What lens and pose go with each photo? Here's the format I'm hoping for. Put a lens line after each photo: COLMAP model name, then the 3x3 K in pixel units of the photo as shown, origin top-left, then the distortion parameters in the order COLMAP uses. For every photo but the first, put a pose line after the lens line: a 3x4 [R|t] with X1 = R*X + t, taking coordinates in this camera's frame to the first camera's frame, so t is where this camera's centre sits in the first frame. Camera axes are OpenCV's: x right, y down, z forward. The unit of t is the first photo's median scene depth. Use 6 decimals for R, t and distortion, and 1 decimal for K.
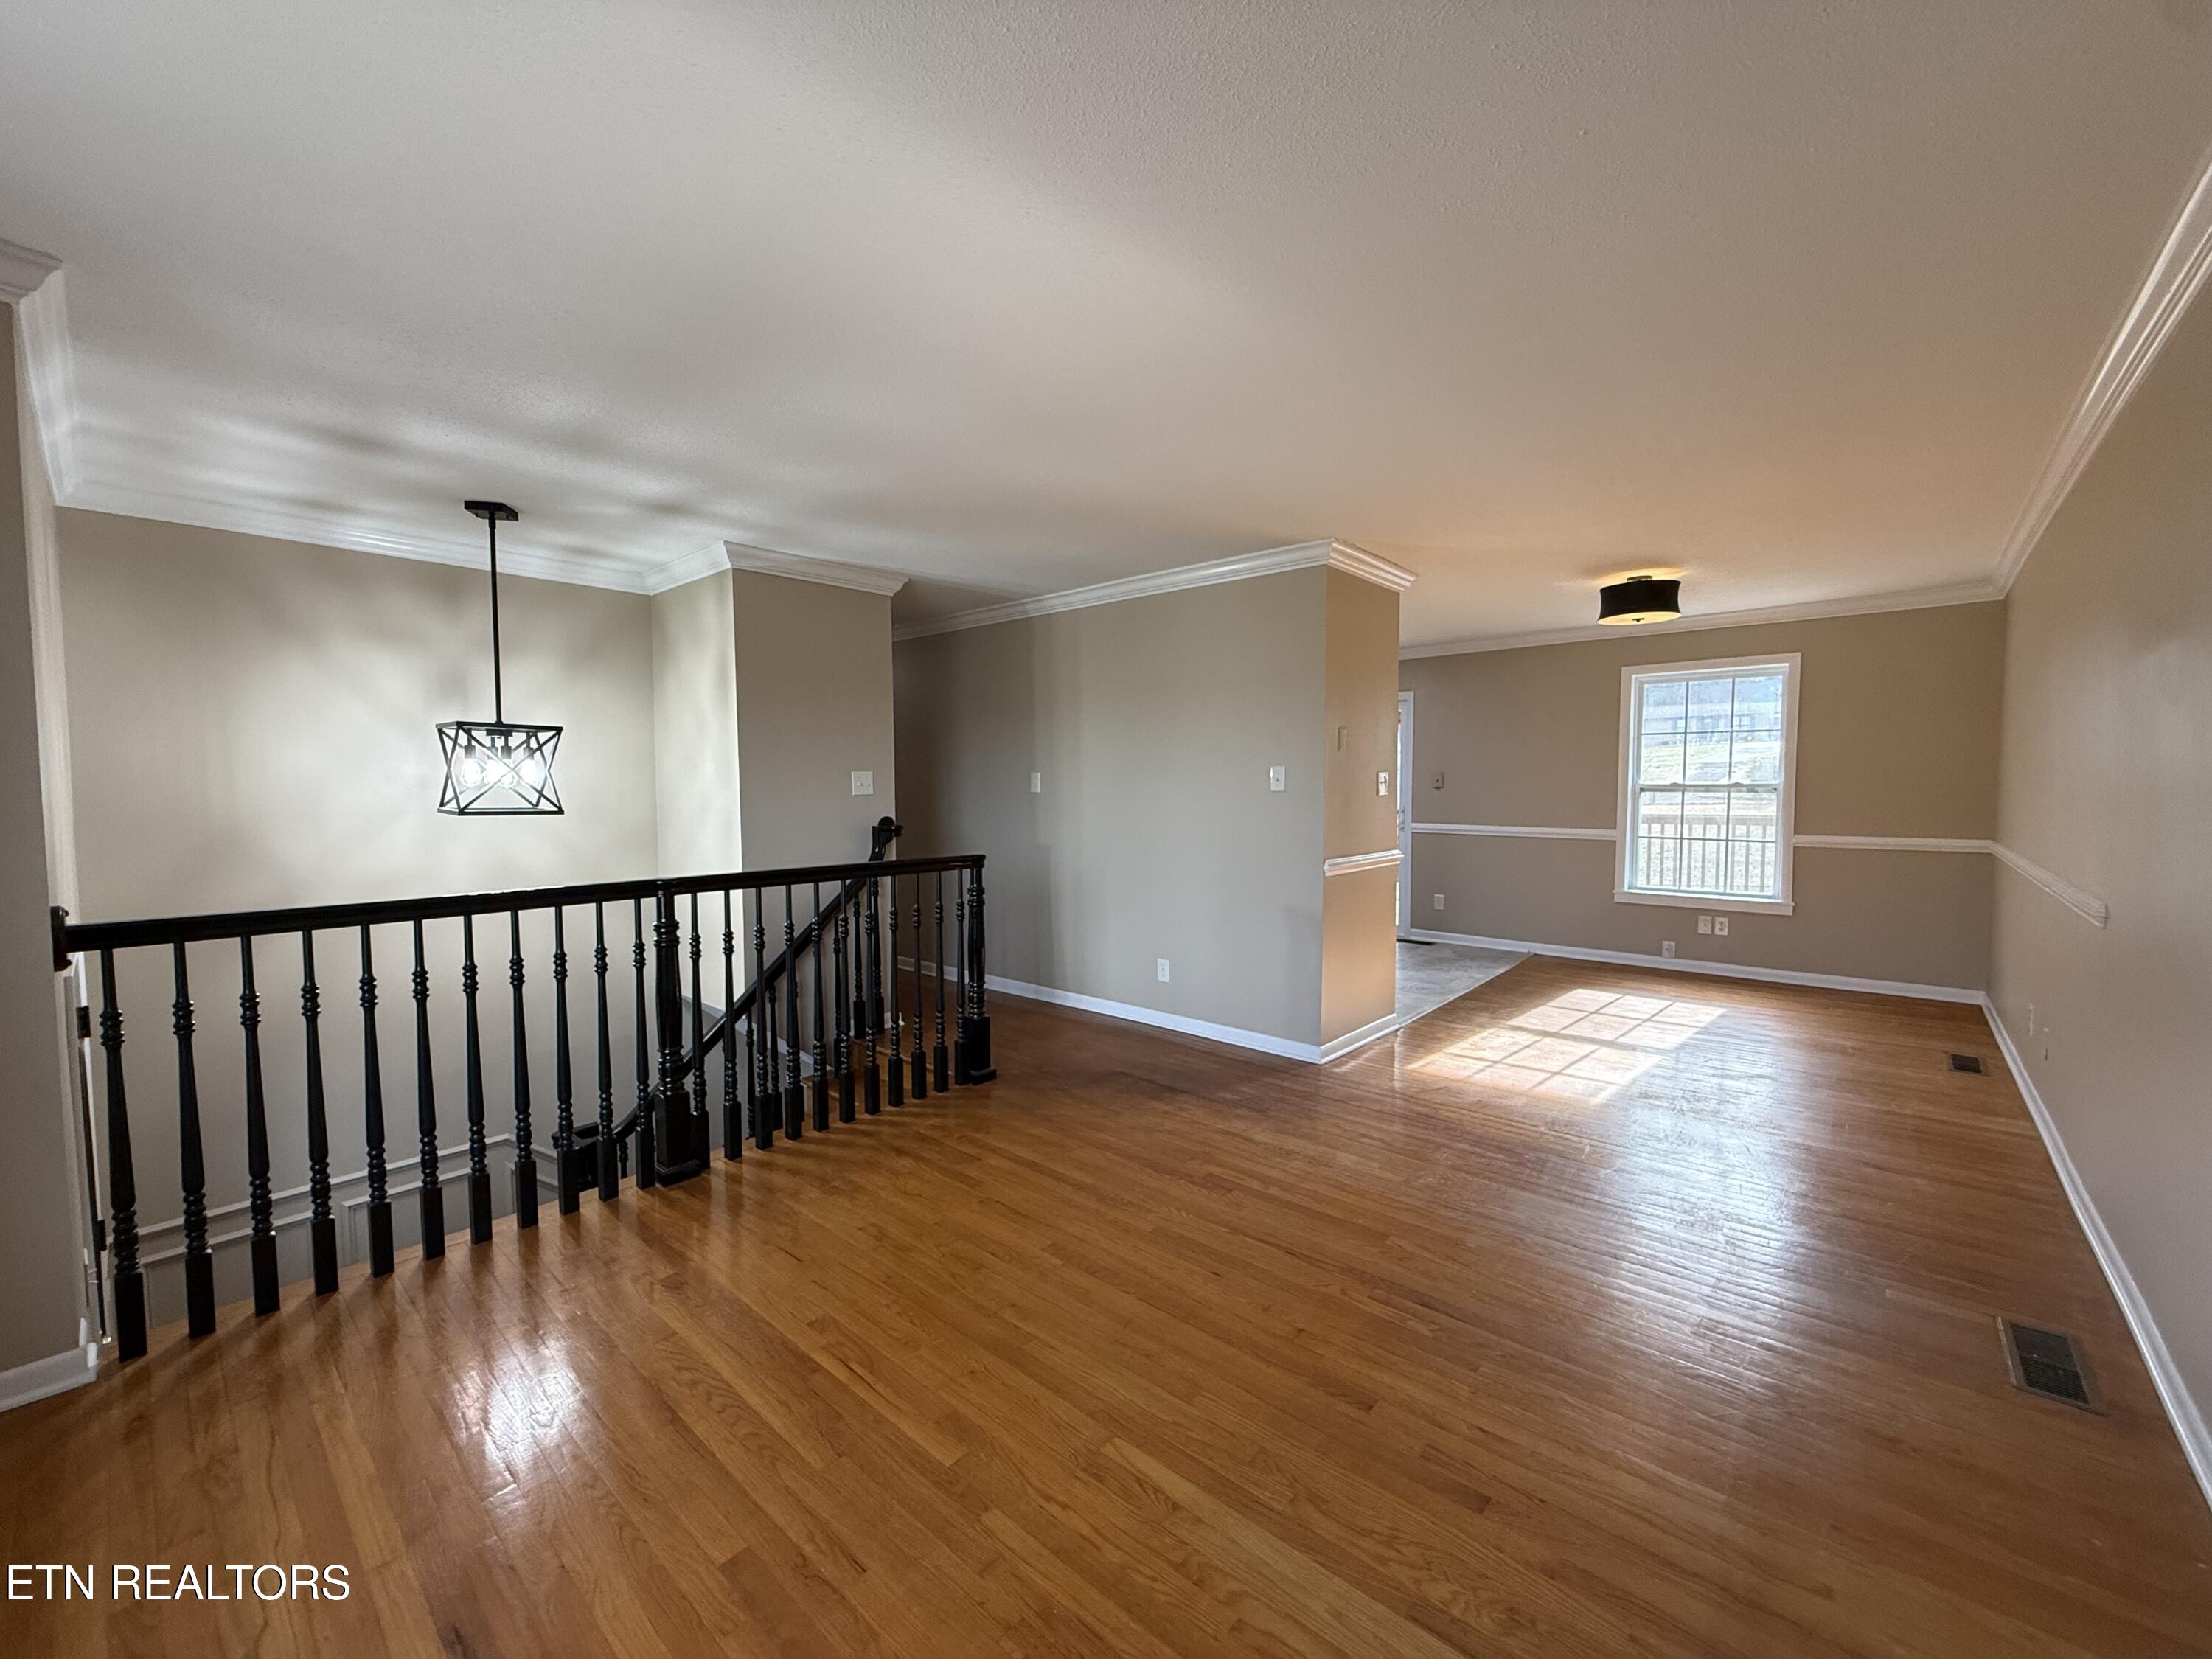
lens RADIAL K [[888.0, 0, 1115.0], [0, 888.0, 834.6], [0, 0, 1]] dist [0.004498, 0.000114]
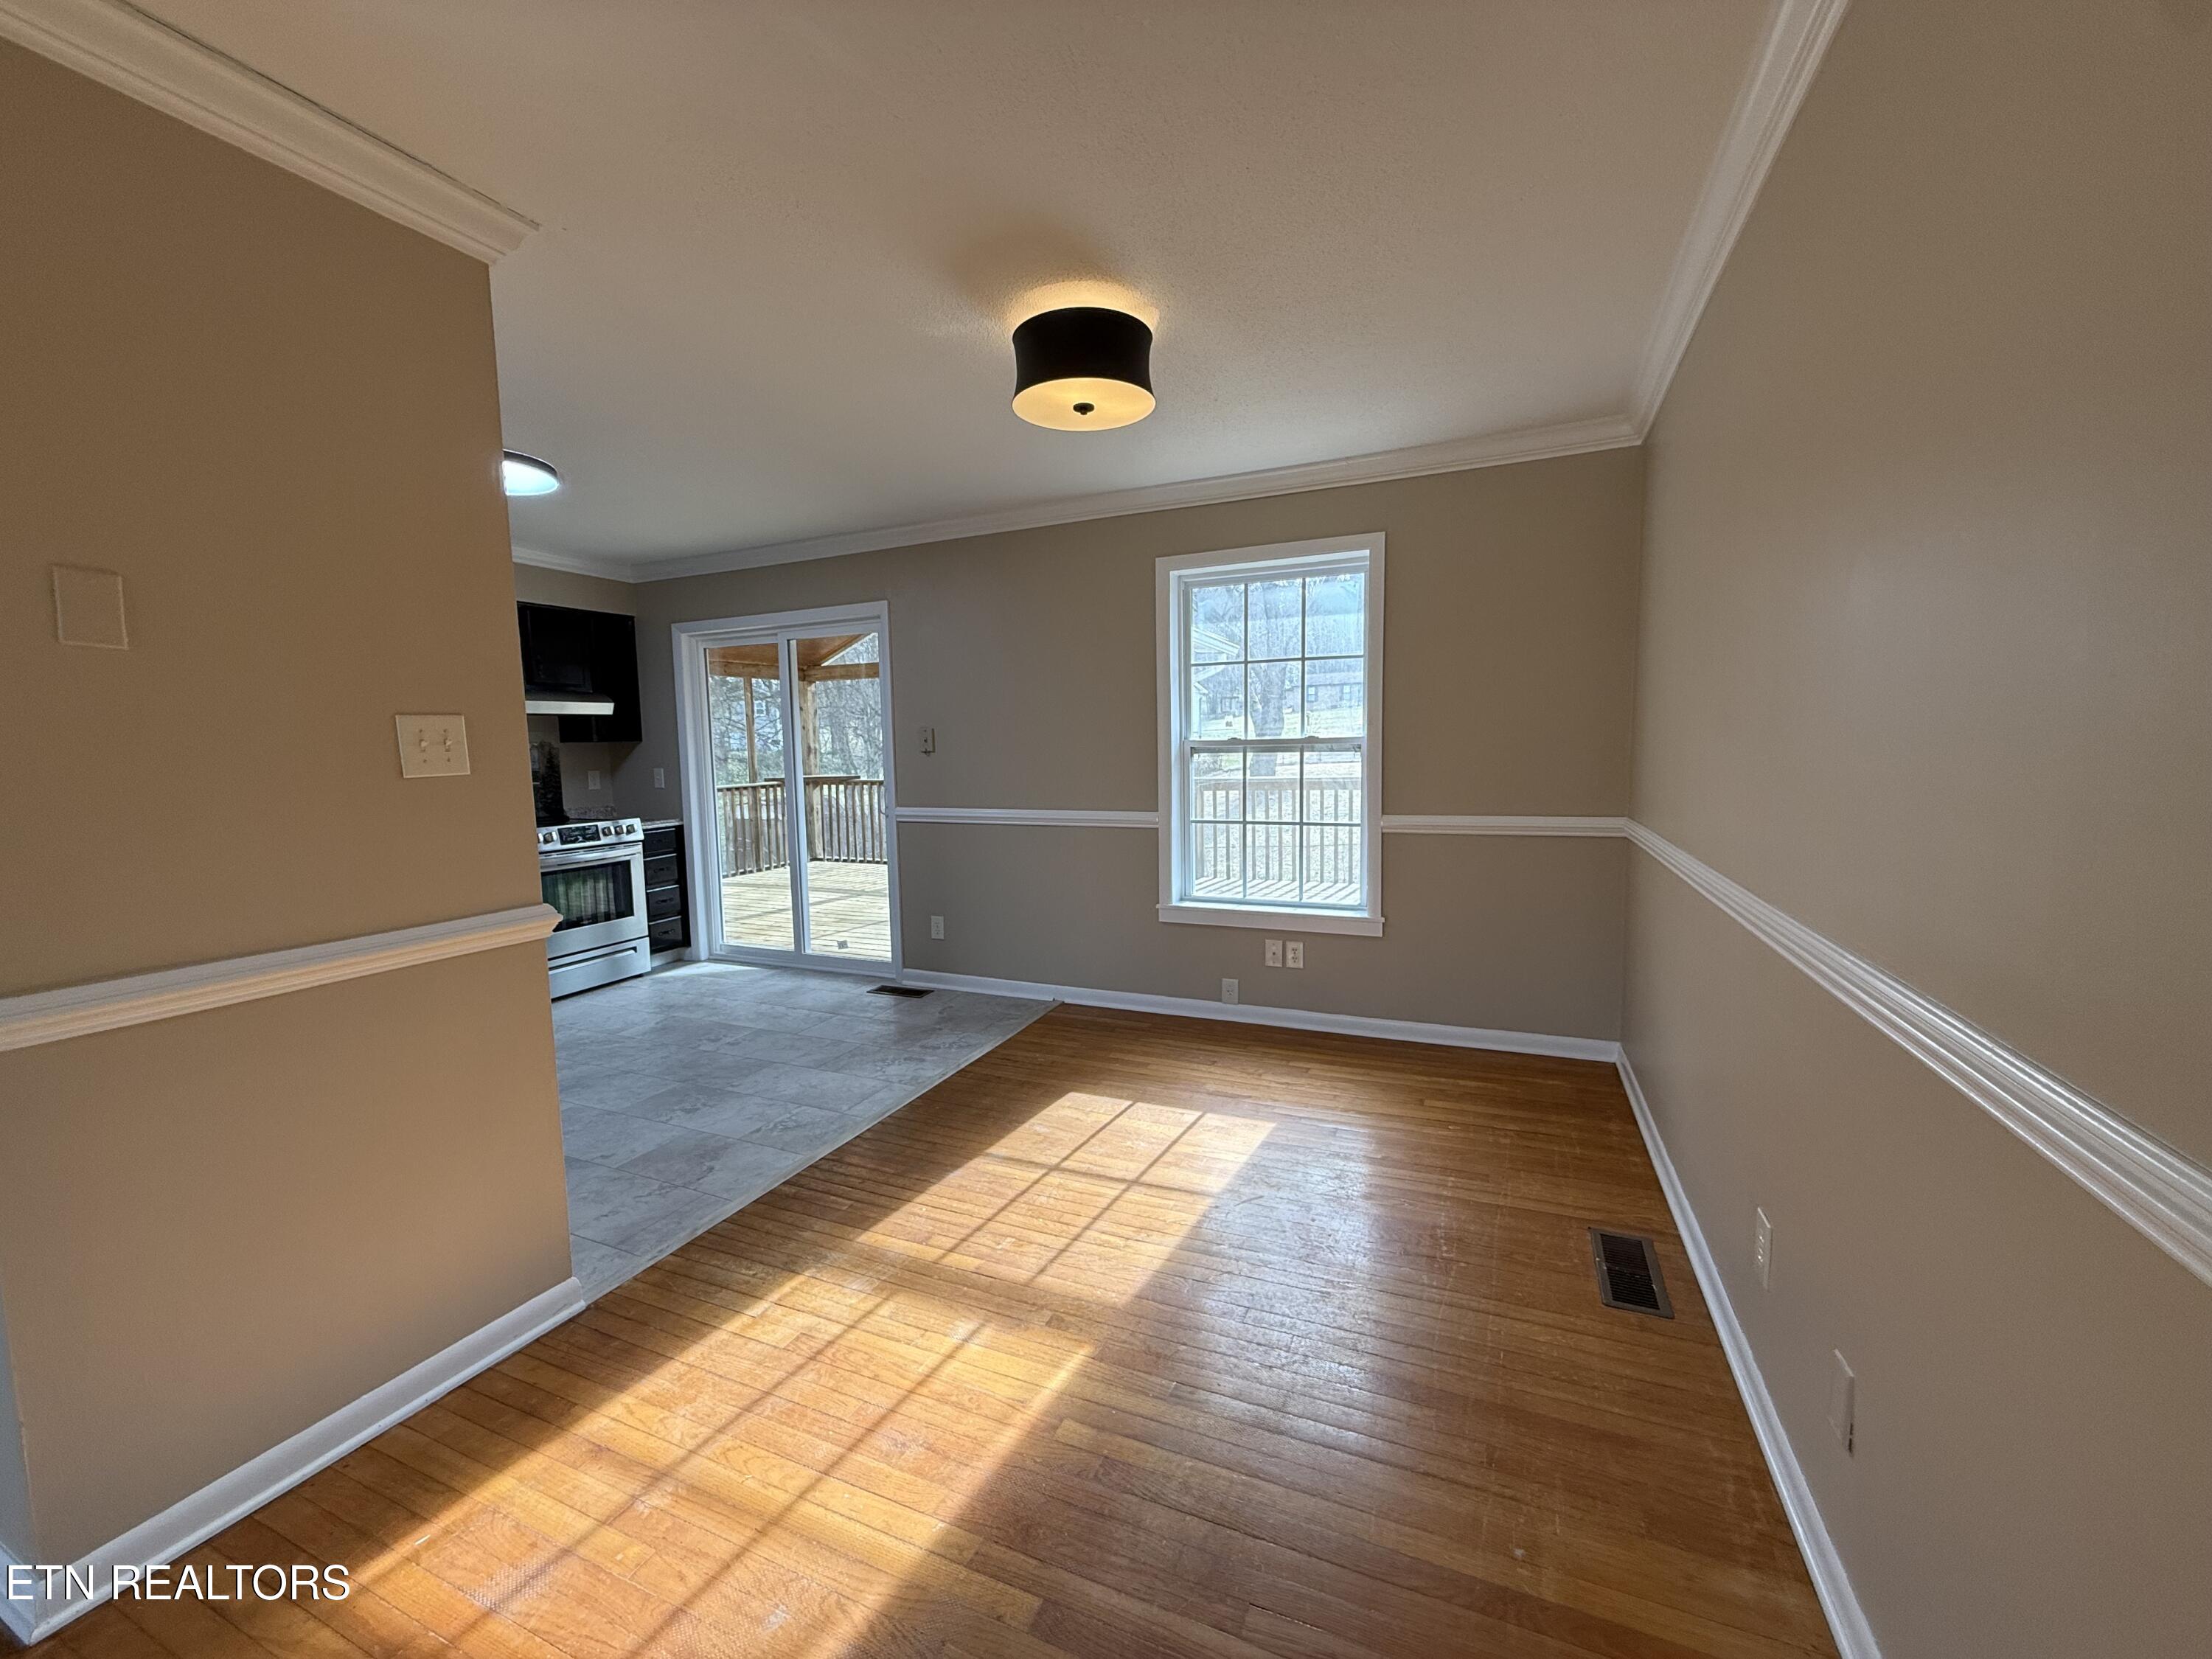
lens RADIAL K [[888.0, 0, 1111.8], [0, 888.0, 826.3], [0, 0, 1]] dist [0.004498, 0.000114]
pose [[0.954001, -0.041561, 0.296909, 0.379710], [0.031091, 0.998720, 0.039902, -0.023975], [-0.298187, -0.028836, 0.954072, 0.436099]]
